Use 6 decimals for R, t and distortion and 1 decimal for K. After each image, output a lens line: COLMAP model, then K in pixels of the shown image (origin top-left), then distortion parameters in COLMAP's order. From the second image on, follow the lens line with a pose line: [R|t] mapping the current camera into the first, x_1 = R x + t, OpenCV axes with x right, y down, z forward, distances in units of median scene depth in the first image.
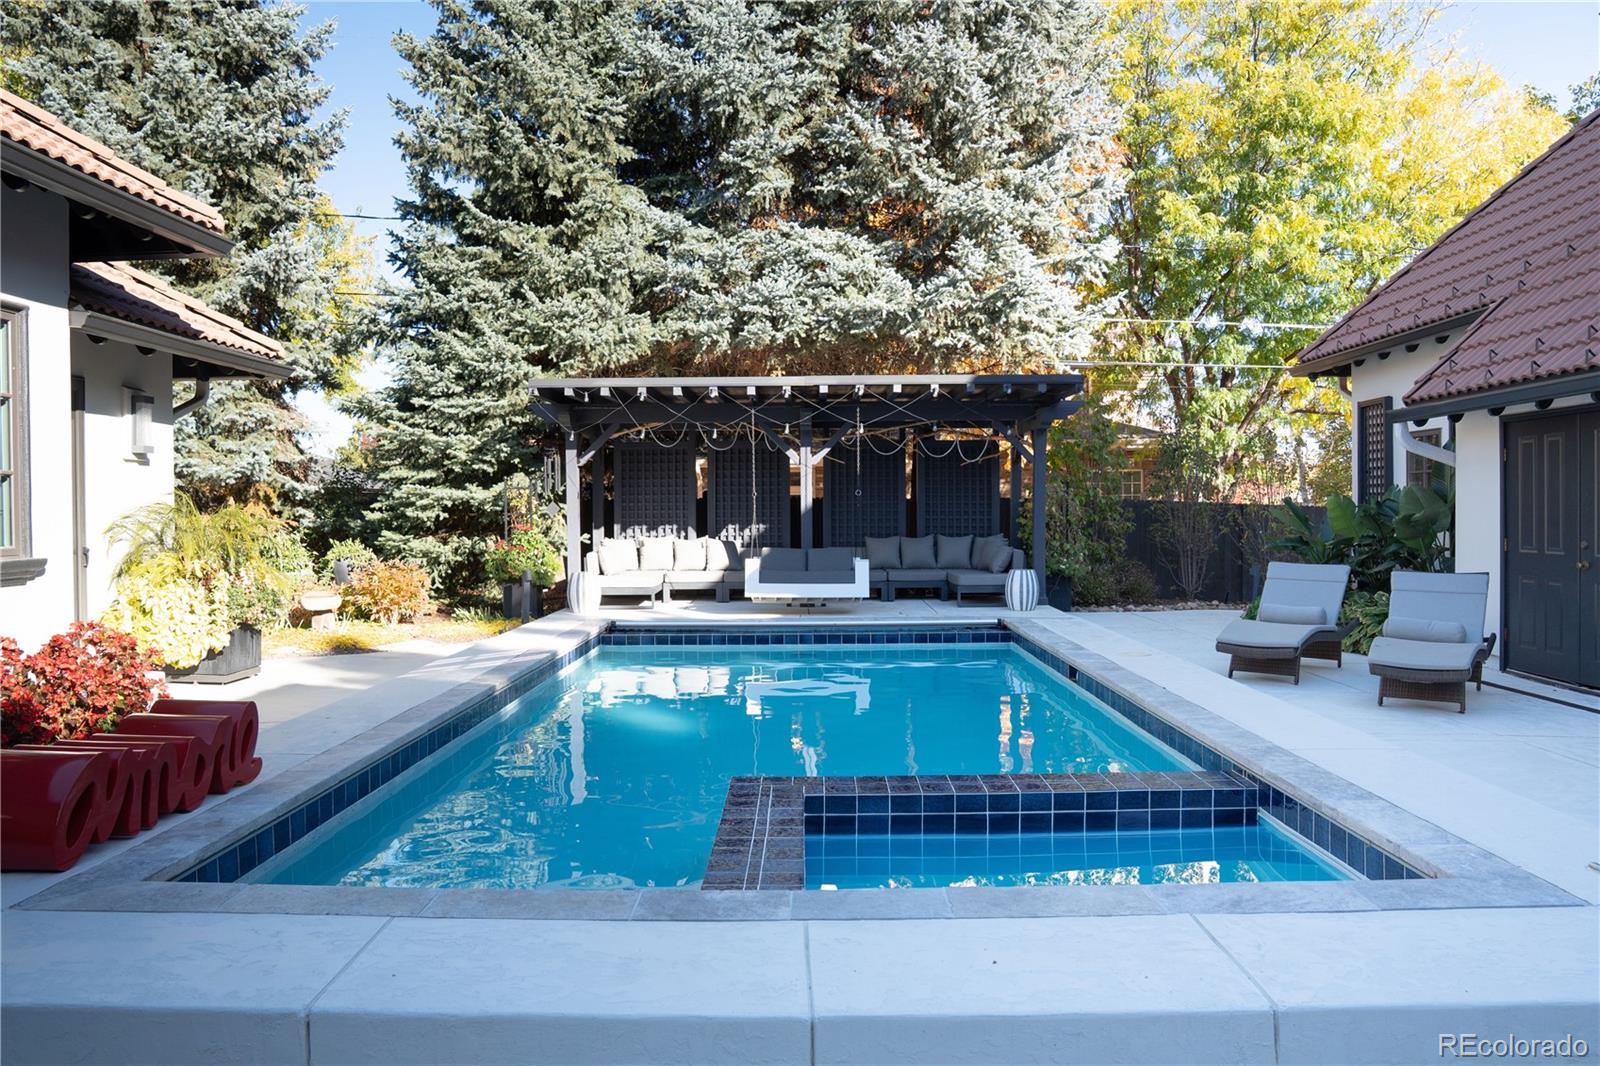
lens RADIAL K [[1151.4, 0, 800.1], [0, 1151.4, 527.3], [0, 0, 1]] dist [-0.049386, -0.001318]
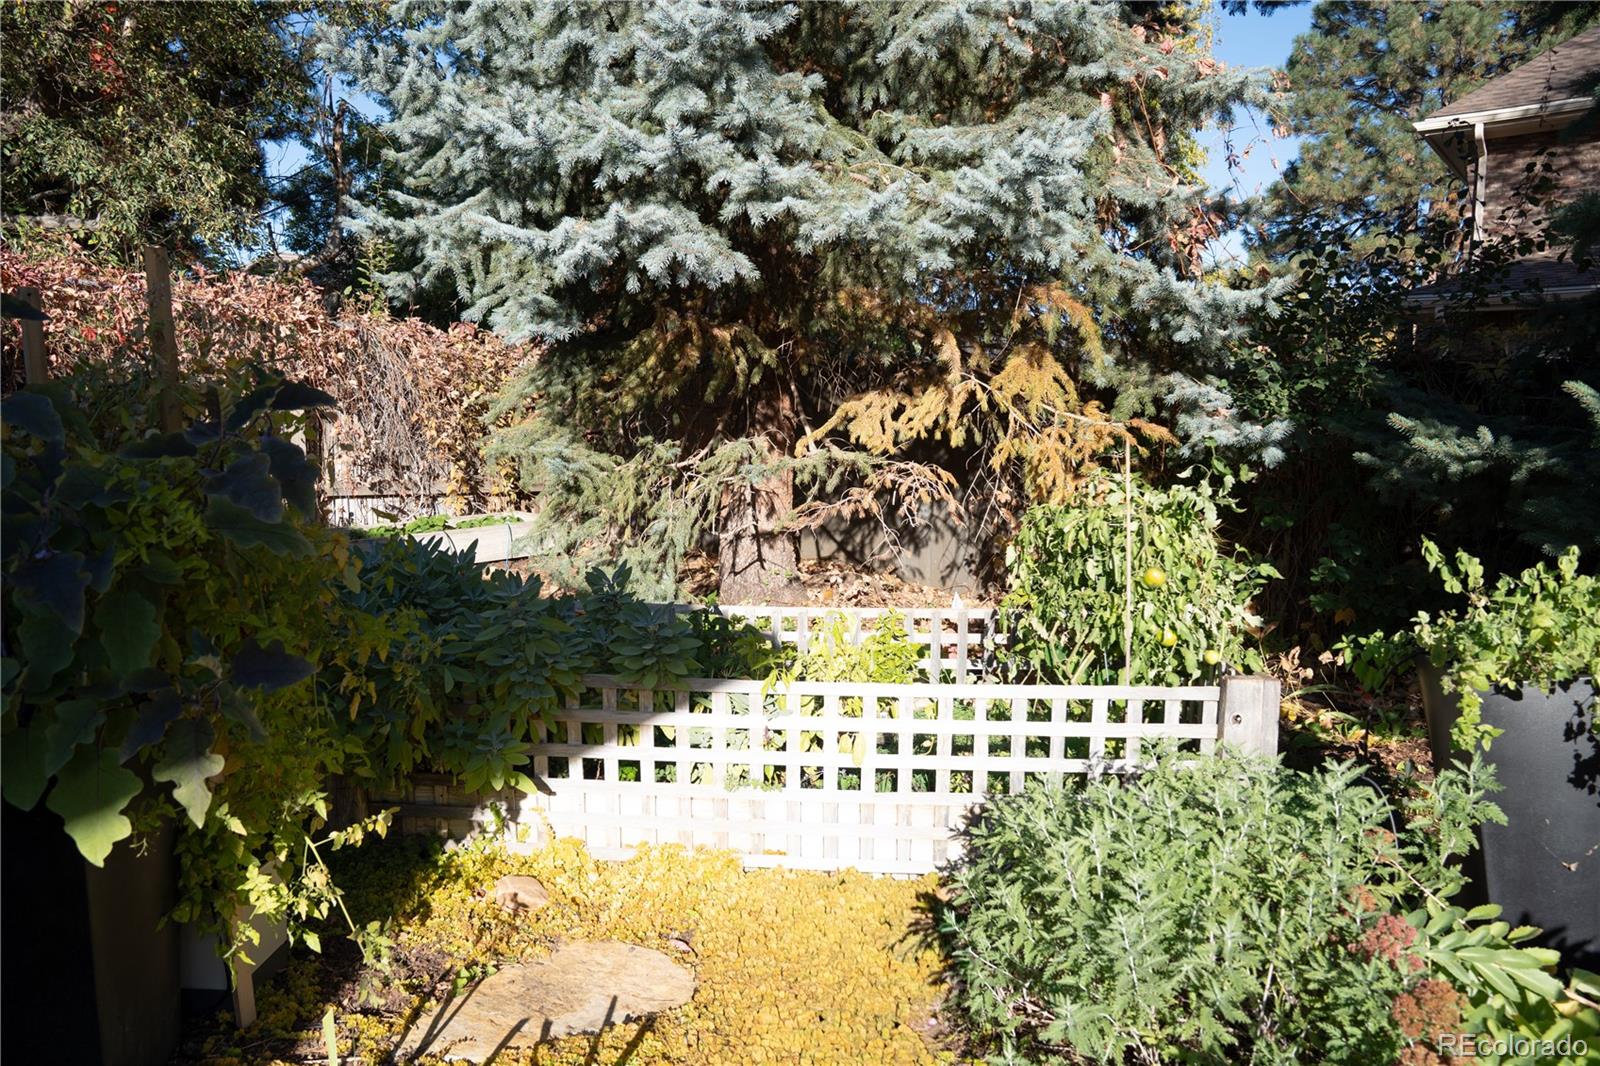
lens RADIAL K [[1151.4, 0, 800.7], [0, 1151.4, 531.3], [0, 0, 1]] dist [-0.049386, -0.001318]
pose [[0.805437, 0.068102, -0.588756, -0.352228], [-0.003680, 0.993932, 0.109934, -0.009807], [0.592670, -0.086378, 0.800800, 0.730802]]
